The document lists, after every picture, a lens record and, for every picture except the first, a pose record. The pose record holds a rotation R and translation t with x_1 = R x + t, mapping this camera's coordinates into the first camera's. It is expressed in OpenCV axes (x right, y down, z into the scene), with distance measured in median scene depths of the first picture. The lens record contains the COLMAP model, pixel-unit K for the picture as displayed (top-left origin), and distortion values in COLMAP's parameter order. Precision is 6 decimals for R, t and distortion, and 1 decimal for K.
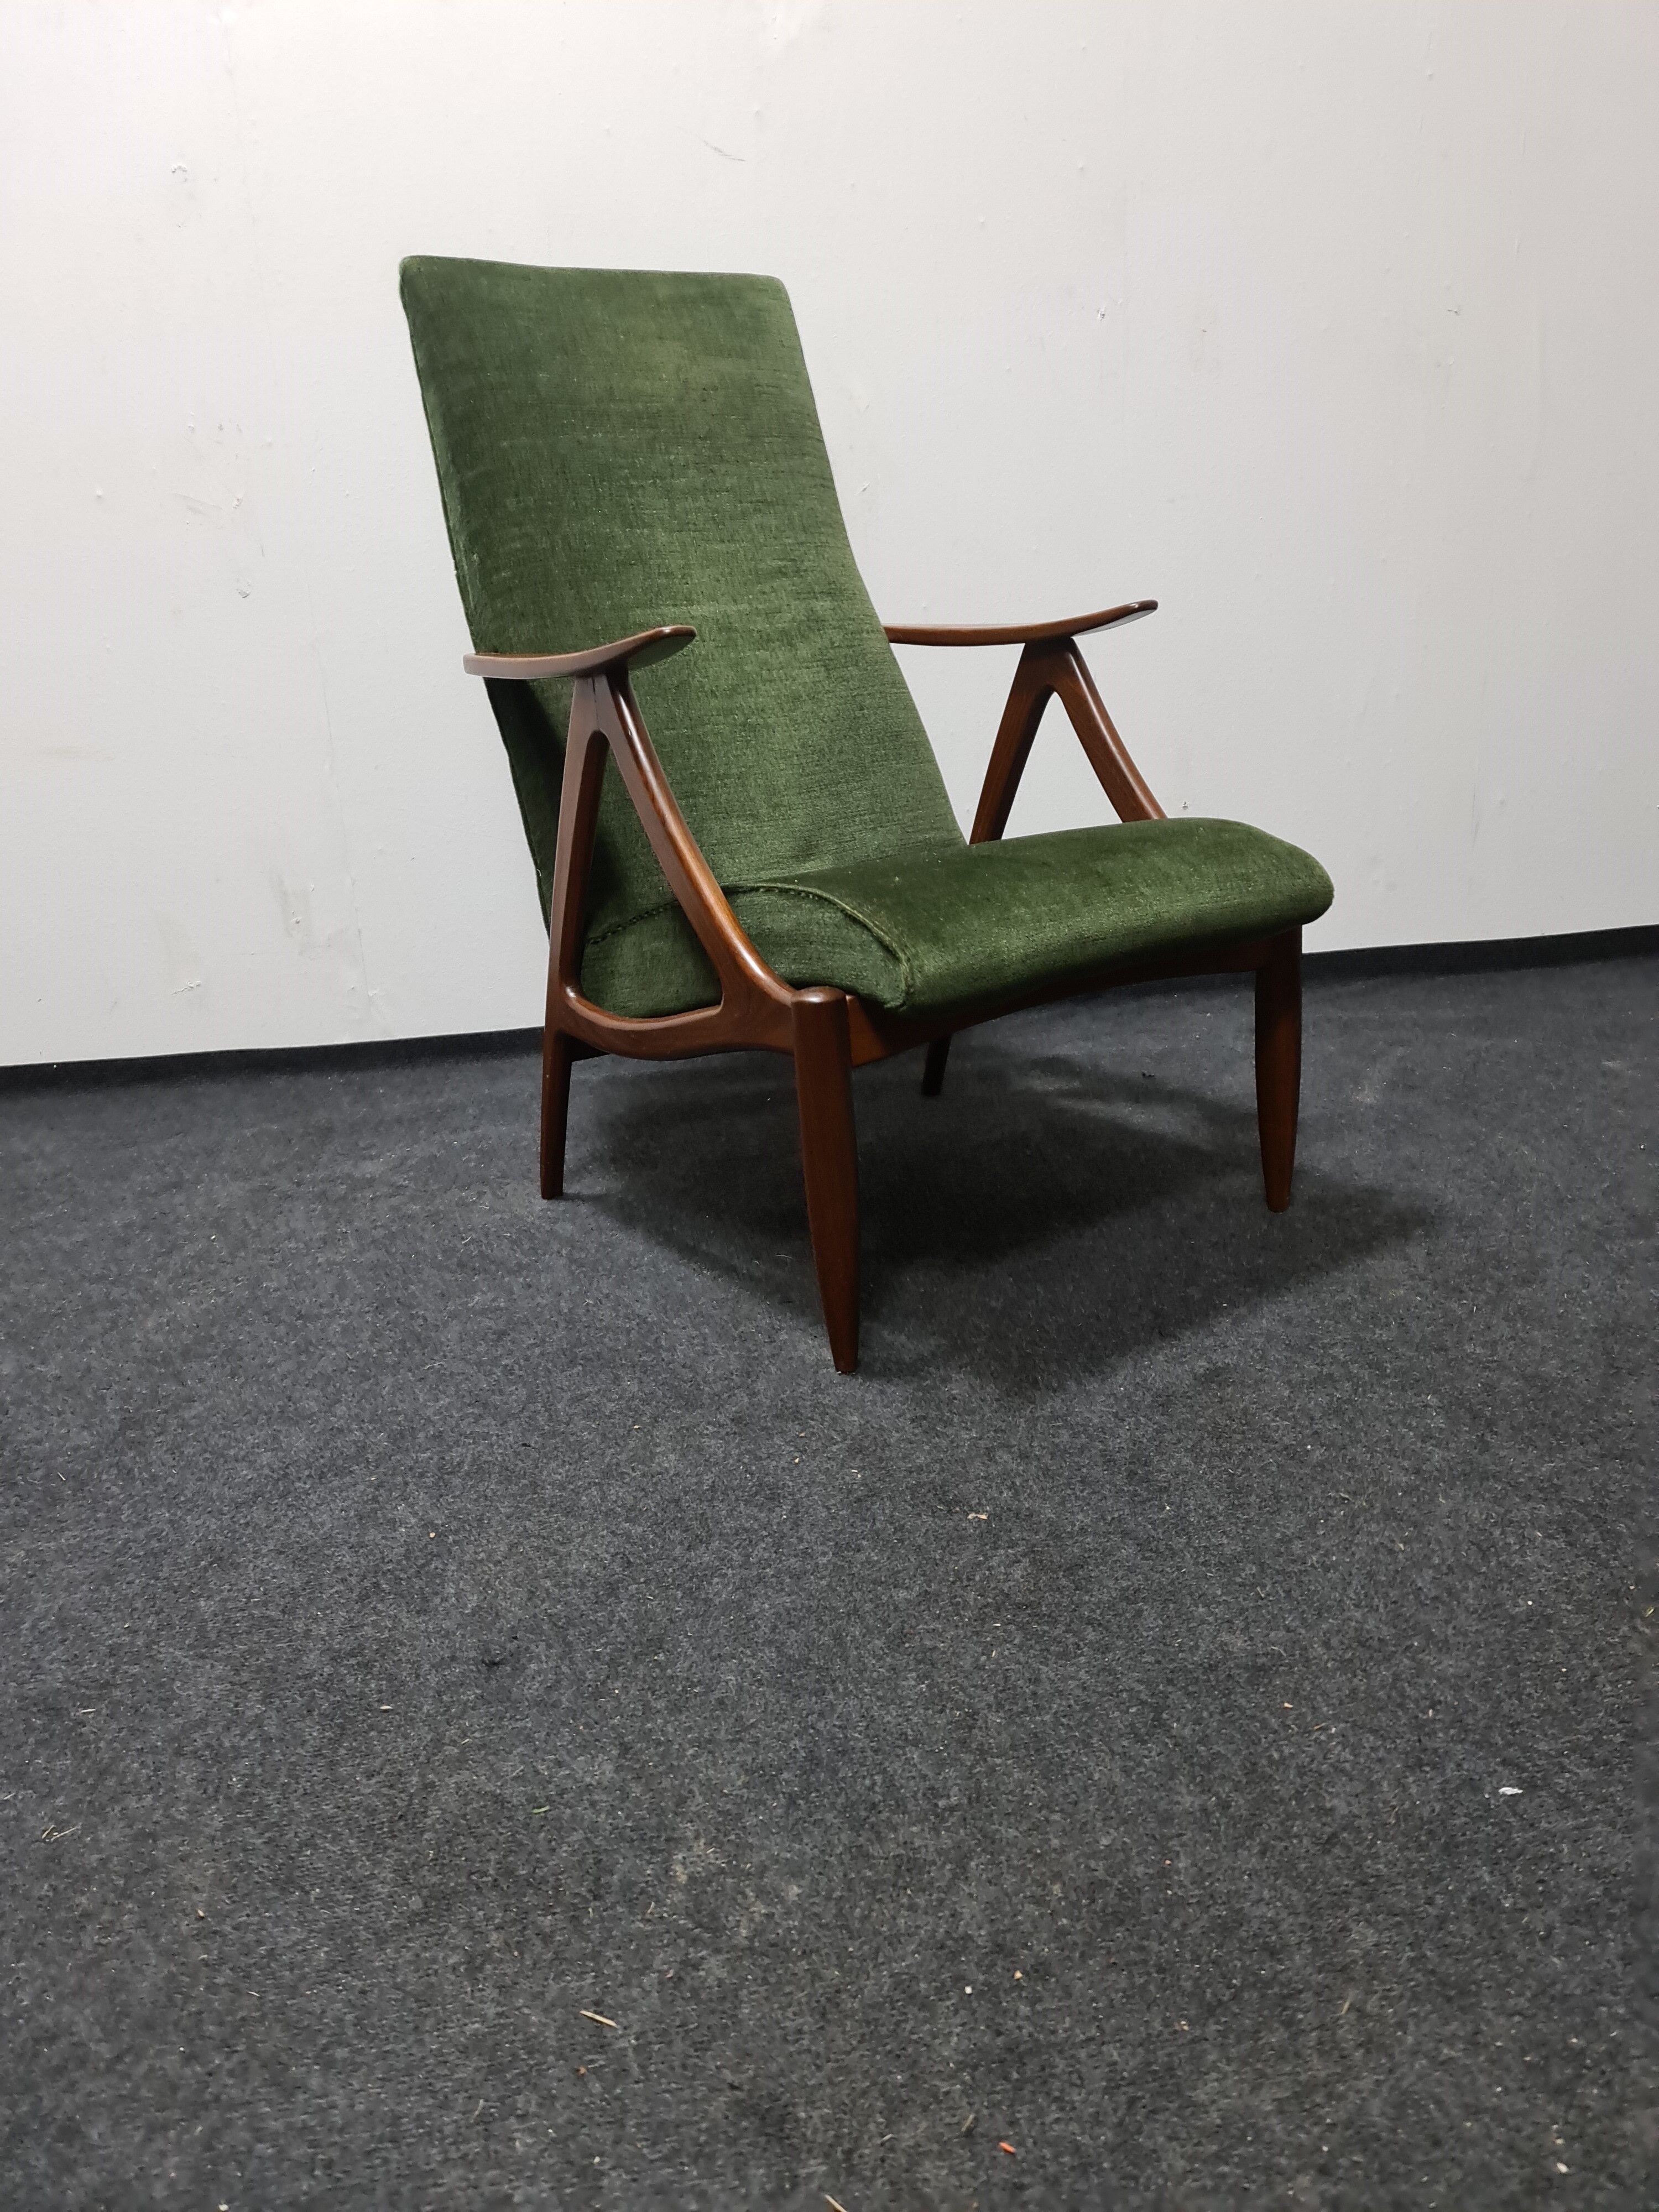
lens RADIAL K [[1616.6, 0, 841.3], [0, 1616.6, 1075.8], [0, 0, 1]] dist [0.099442, -0.090590]
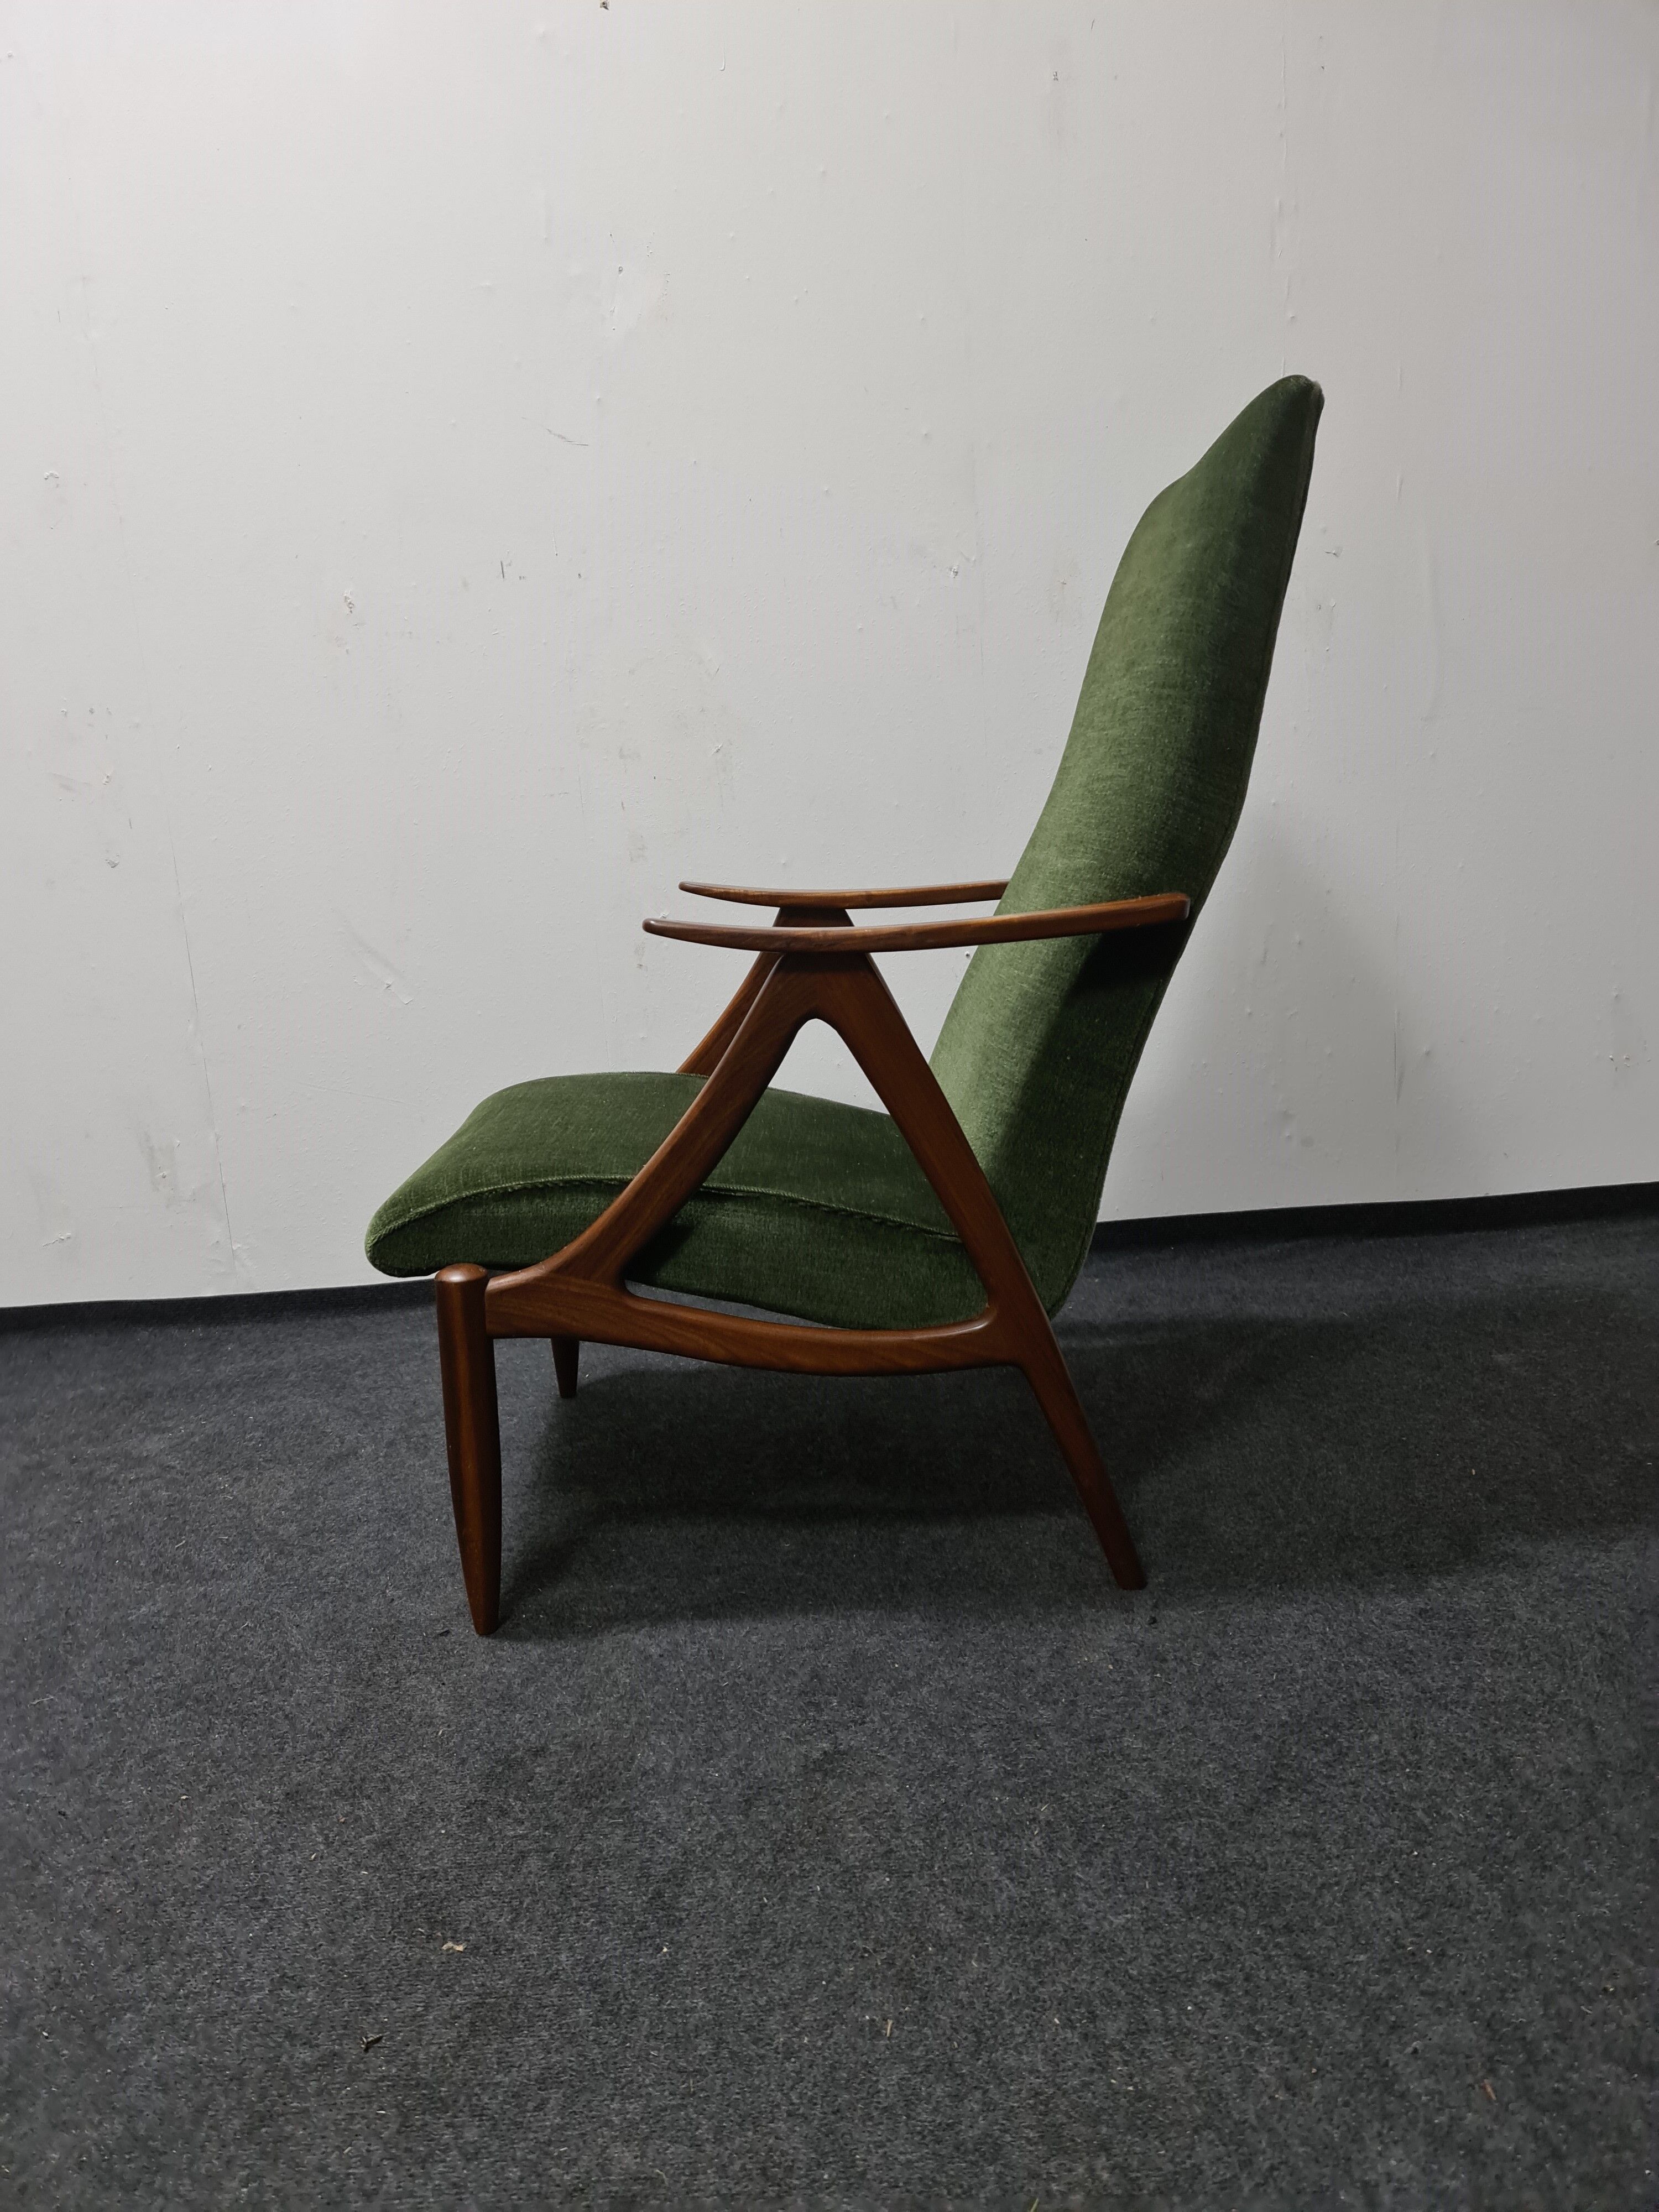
lens RADIAL K [[1616.6, 0, 803.7], [0, 1616.6, 1108.1], [0, 0, 1]] dist [0.099442, -0.090590]
pose [[0.990538, 0.003388, -0.137200, 0.447090], [-0.015431, 0.996106, -0.086805, -0.124373], [0.136372, 0.088101, 0.986733, 0.111535]]
